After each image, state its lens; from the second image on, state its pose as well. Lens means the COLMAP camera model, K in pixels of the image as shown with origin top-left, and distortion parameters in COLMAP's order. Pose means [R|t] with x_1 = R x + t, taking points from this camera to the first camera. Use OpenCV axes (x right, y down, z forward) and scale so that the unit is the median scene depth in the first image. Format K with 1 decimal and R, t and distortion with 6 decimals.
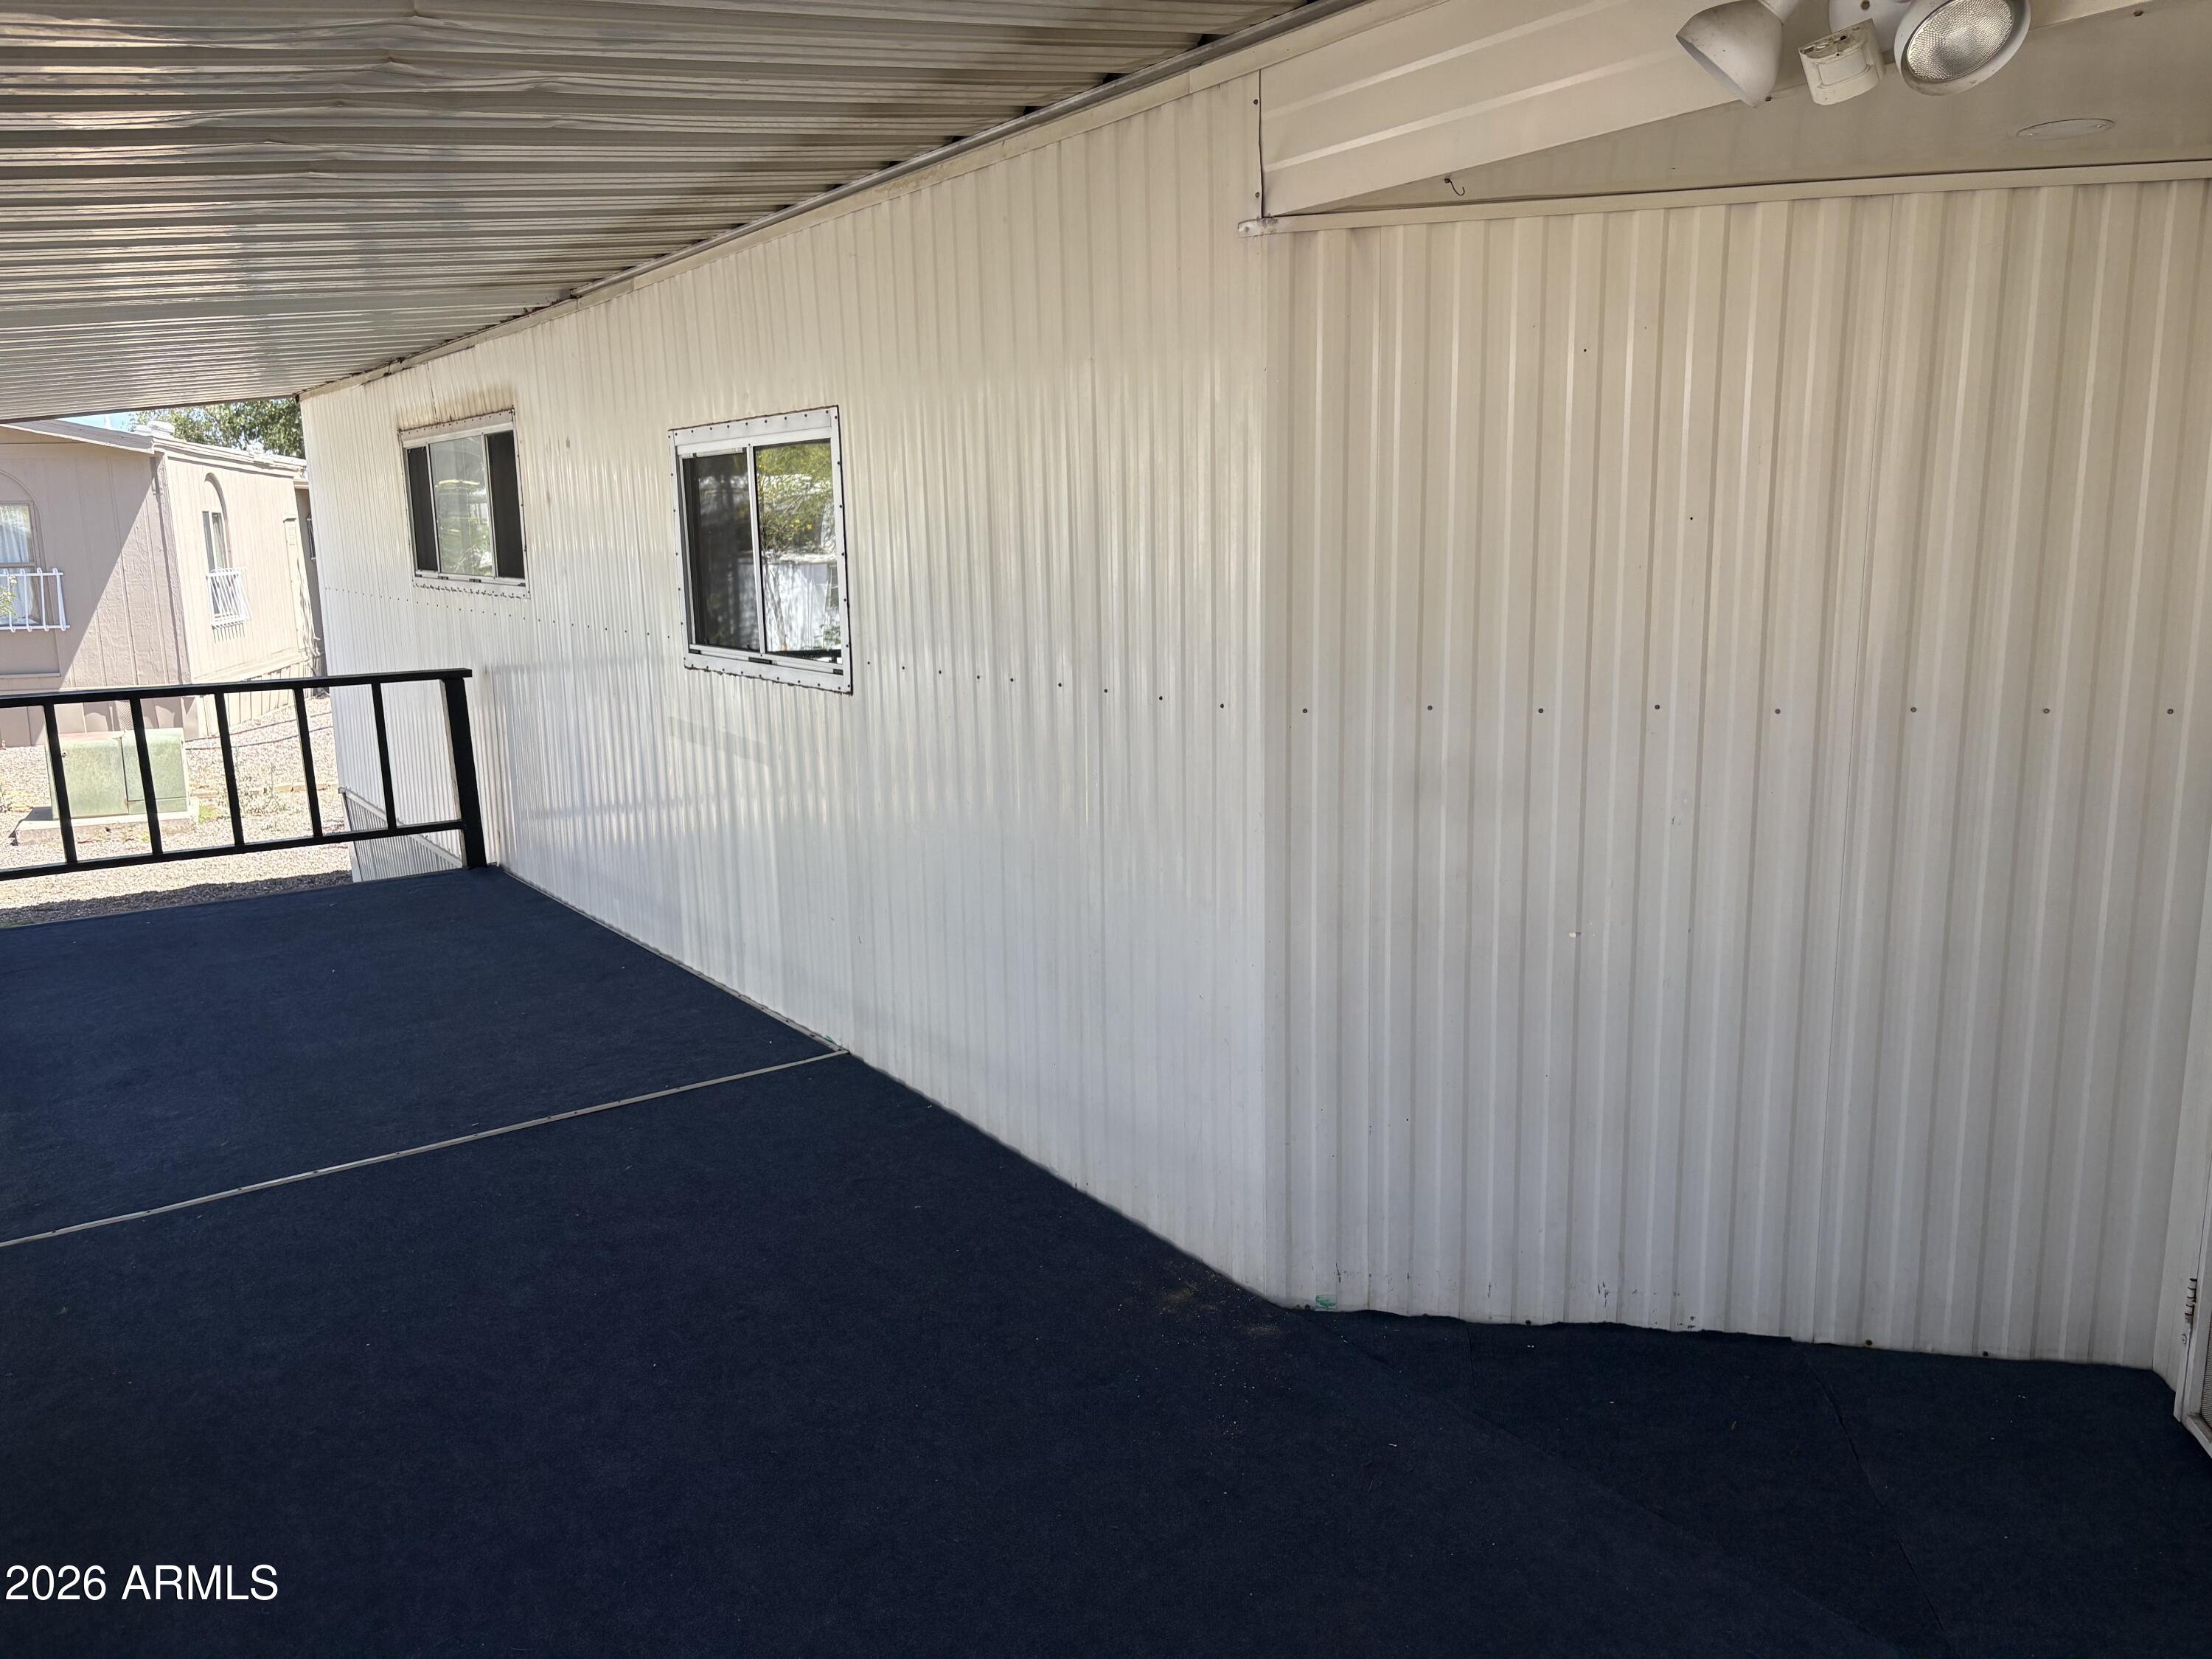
lens RADIAL K [[1634.7, 0, 1105.3], [0, 1634.7, 820.4], [0, 0, 1]] dist [0.049310, -0.050338]
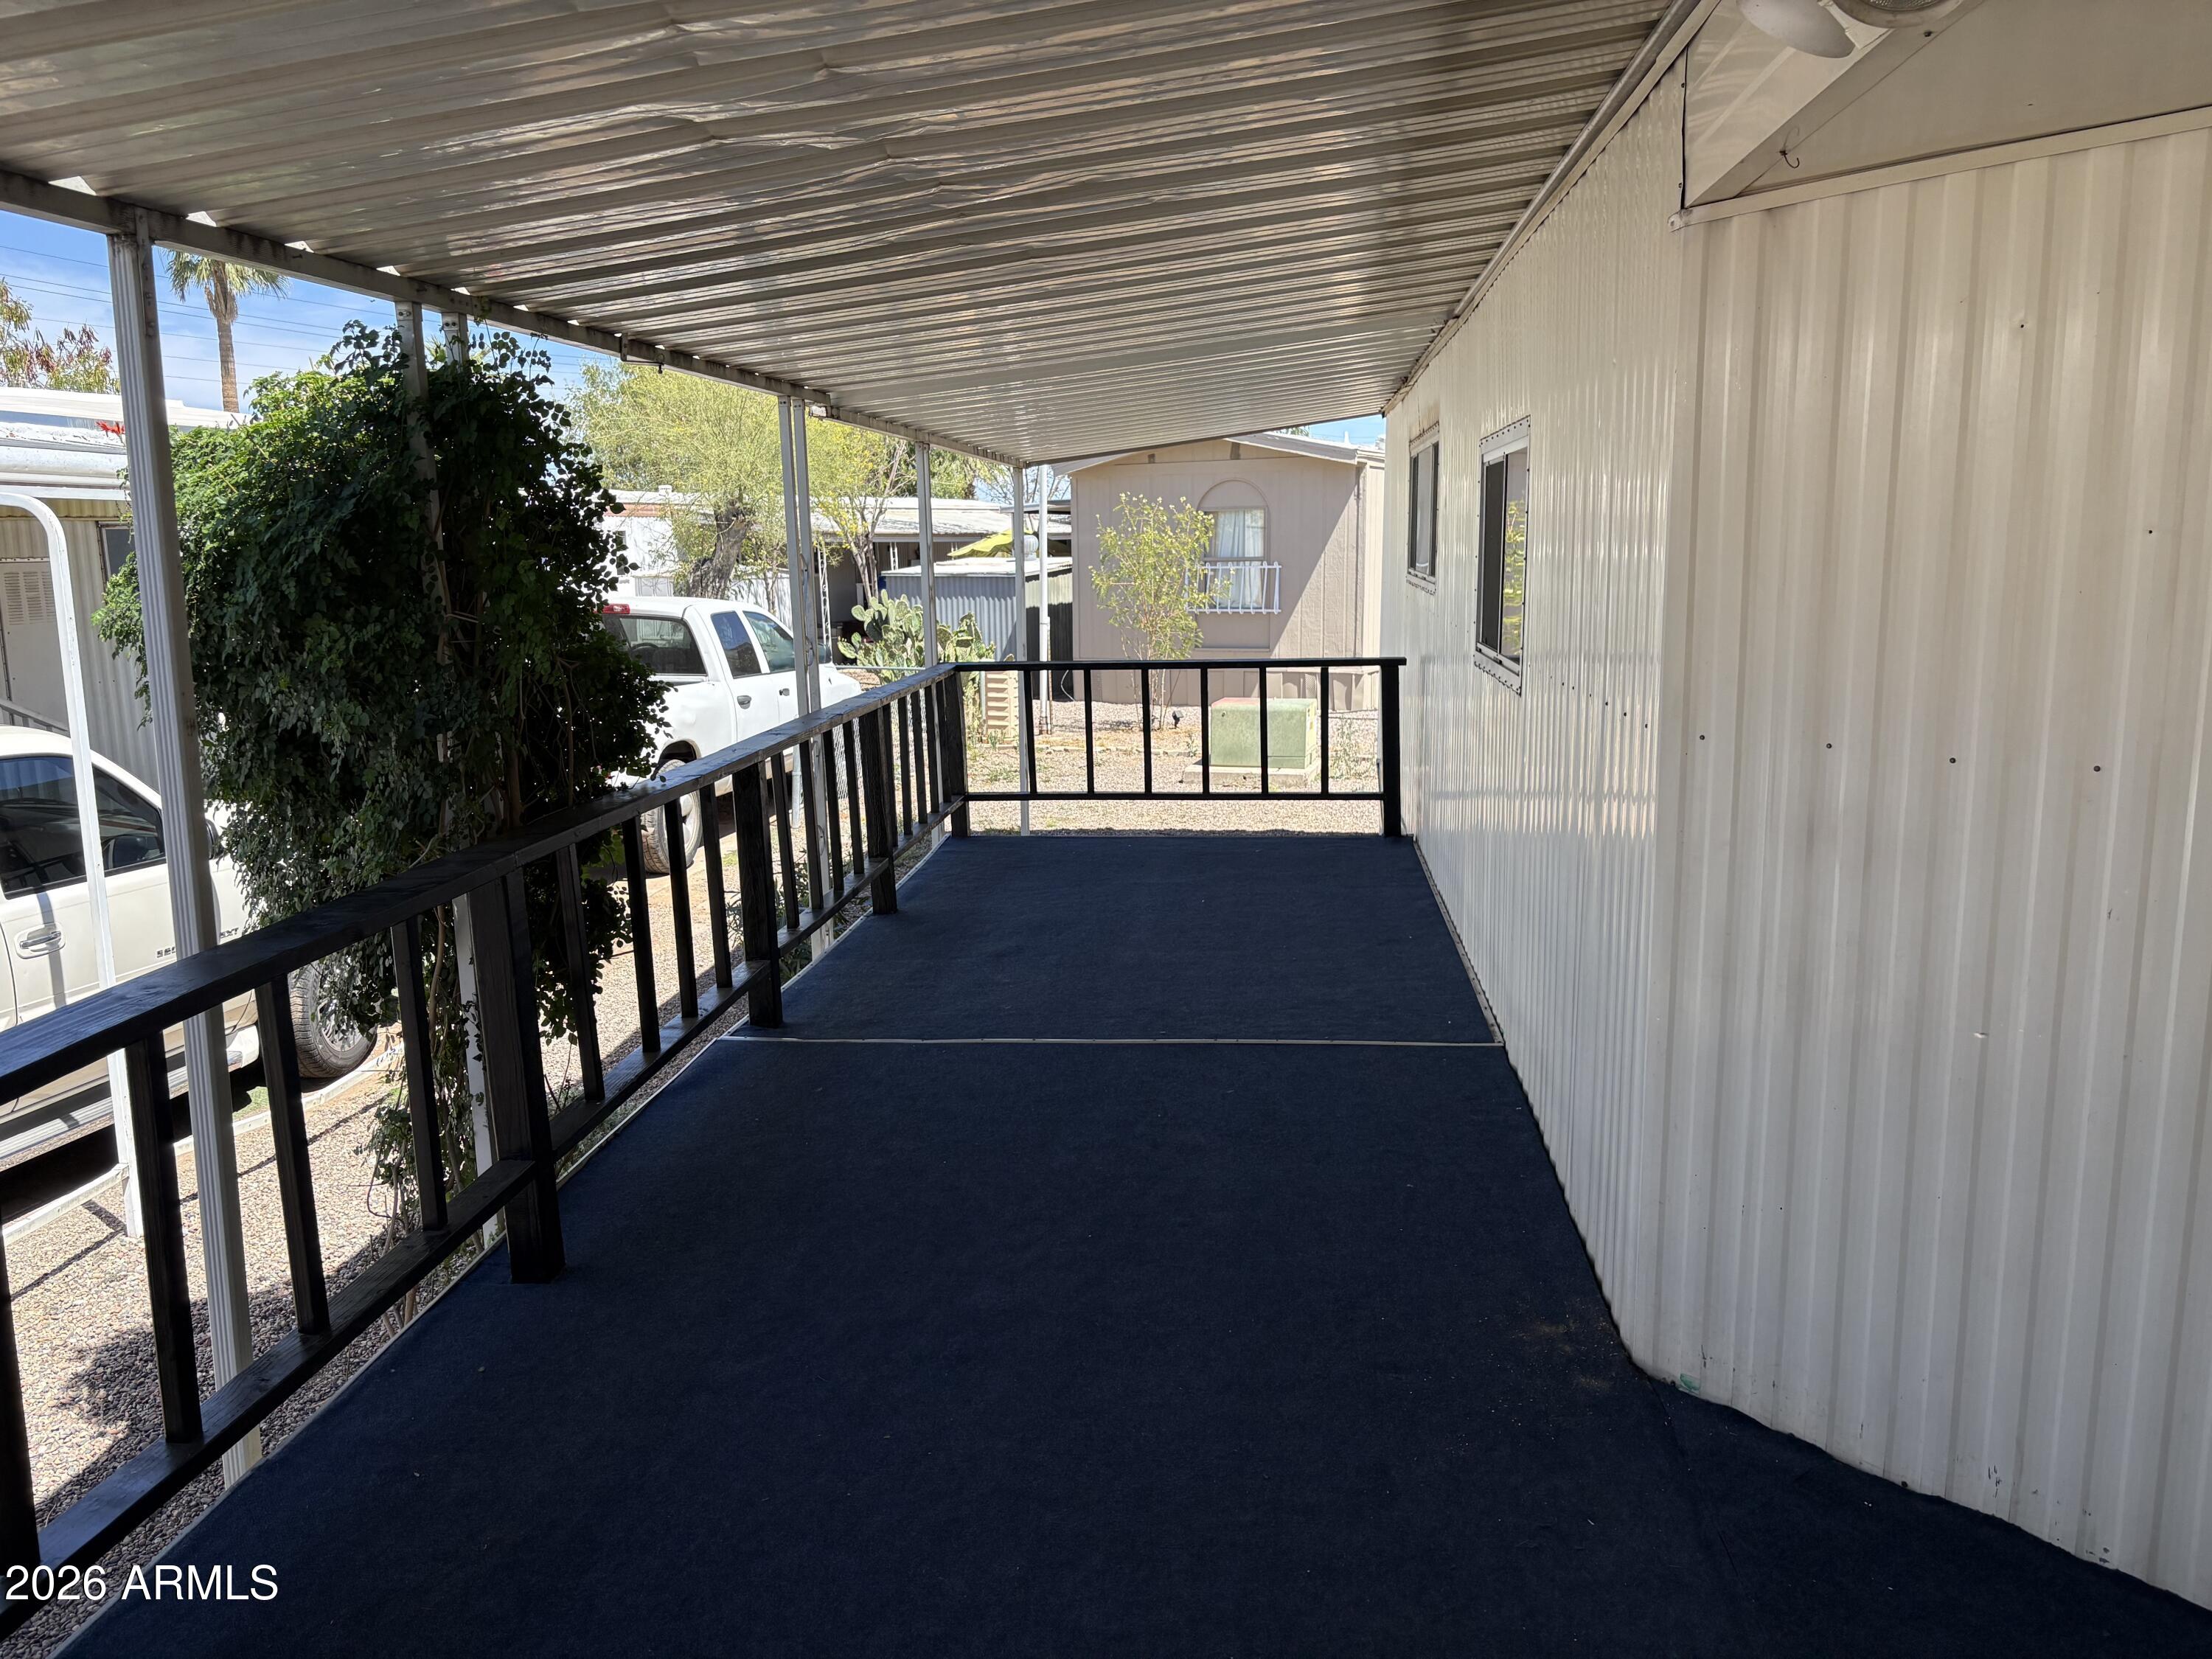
lens RADIAL K [[1634.7, 0, 1105.3], [0, 1634.7, 820.4], [0, 0, 1]] dist [0.049310, -0.050338]
pose [[0.753669, 0.114511, -0.647202, 0.447650], [-0.112505, 0.992649, 0.044620, -0.023145], [0.647553, 0.039185, 0.761012, 0.076332]]
